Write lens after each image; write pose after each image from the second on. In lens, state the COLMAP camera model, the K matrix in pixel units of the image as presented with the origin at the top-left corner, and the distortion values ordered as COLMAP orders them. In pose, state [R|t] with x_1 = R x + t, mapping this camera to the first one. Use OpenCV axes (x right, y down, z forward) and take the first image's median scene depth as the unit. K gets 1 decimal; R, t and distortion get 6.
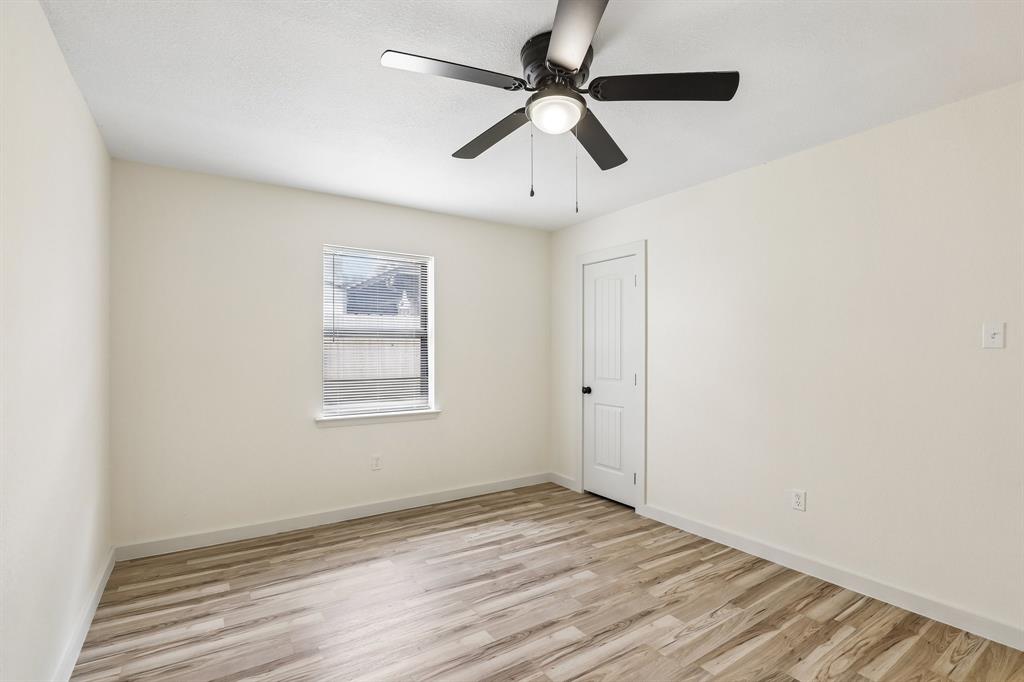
lens RADIAL K [[478.6, 0, 515.5], [0, 478.6, 347.6], [0, 0, 1]] dist [-0.026807, 0.000593]
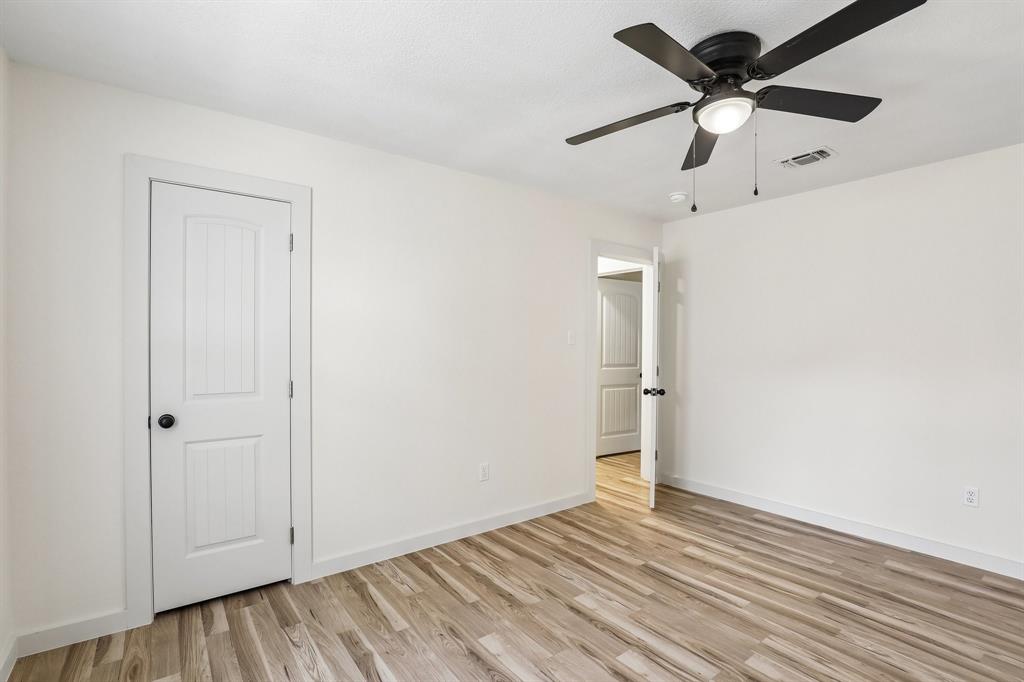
lens RADIAL K [[478.6, 0, 515.5], [0, 478.6, 347.6], [0, 0, 1]] dist [-0.026807, 0.000593]
pose [[-0.056620, -0.008711, 0.998358, -0.572015], [-0.009746, 0.999919, 0.008172, 0.000309], [-0.998348, -0.009267, -0.056700, 0.953249]]
